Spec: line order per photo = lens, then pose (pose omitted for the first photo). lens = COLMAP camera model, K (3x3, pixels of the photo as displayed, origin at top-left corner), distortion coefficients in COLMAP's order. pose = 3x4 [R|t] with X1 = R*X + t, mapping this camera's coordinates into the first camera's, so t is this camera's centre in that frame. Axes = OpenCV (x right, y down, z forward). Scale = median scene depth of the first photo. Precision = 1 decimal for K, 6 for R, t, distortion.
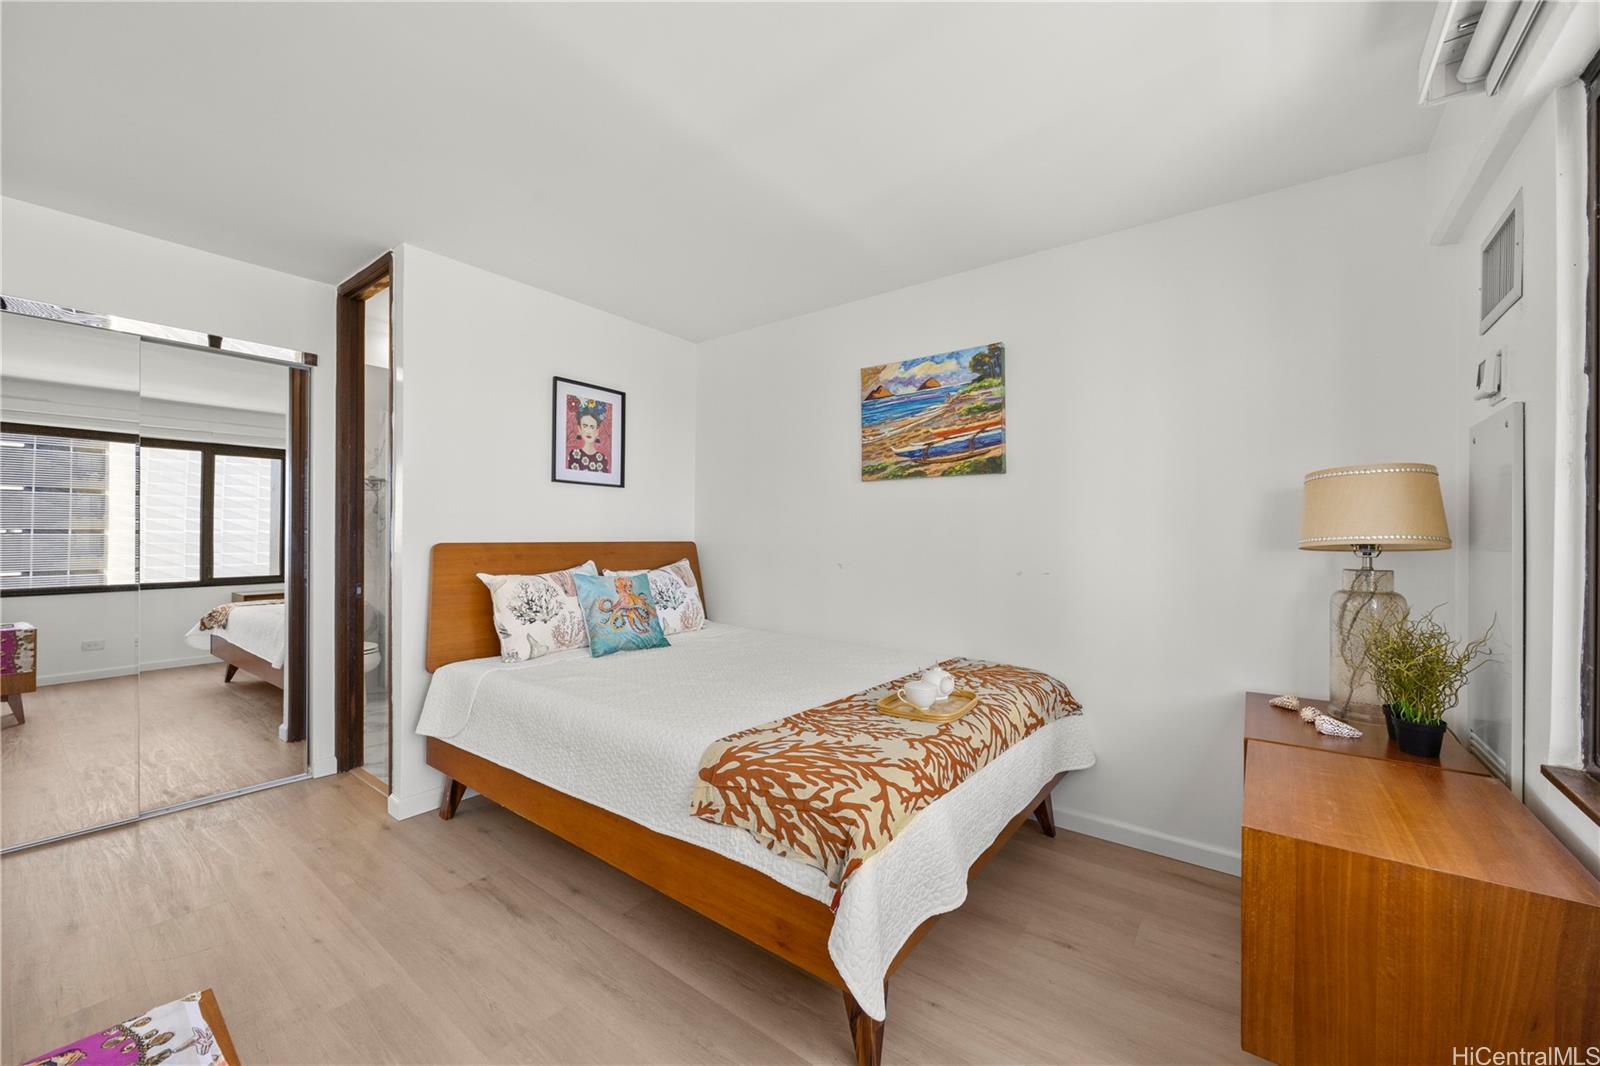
lens RADIAL K [[609.9, 0, 799.8], [0, 609.9, 538.6], [0, 0, 1]] dist [-0.002039, -0.000758]
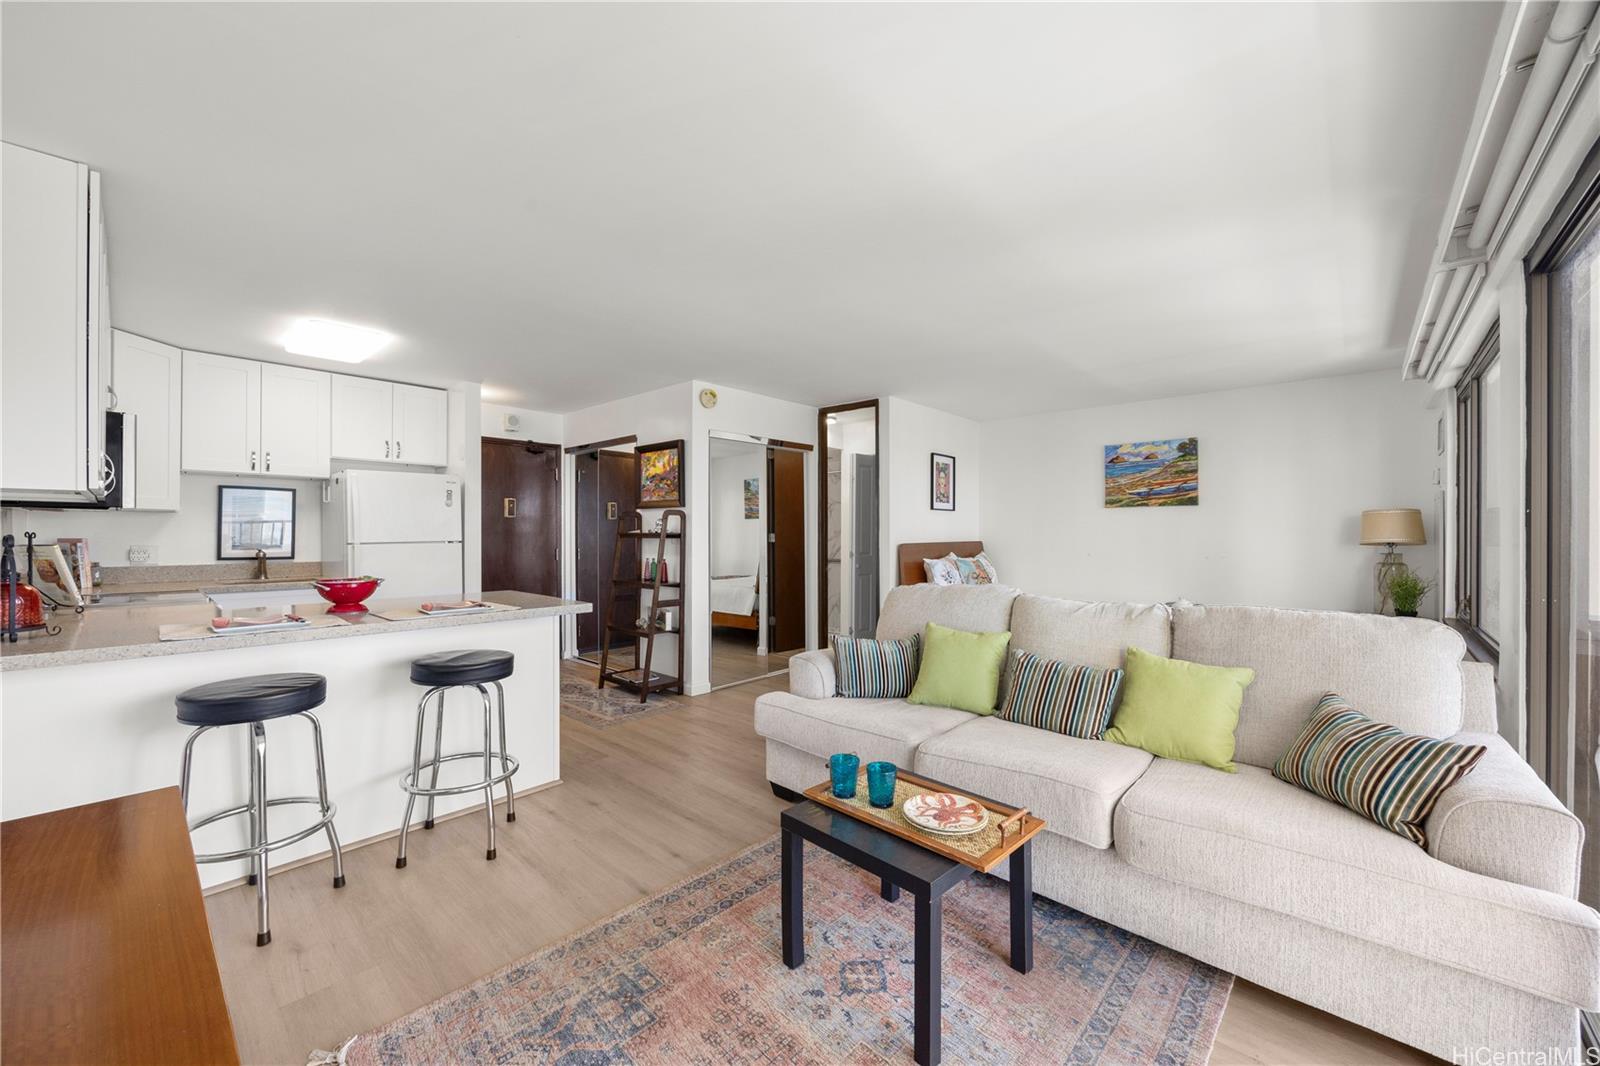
lens RADIAL K [[609.9, 0, 794.9], [0, 609.9, 534.8], [0, 0, 1]] dist [-0.002039, -0.000758]
pose [[0.996021, -0.005913, -0.088920, -0.730189], [0.006096, 0.999980, 0.001787, -0.025103], [0.088908, -0.002322, 0.996037, -0.984815]]
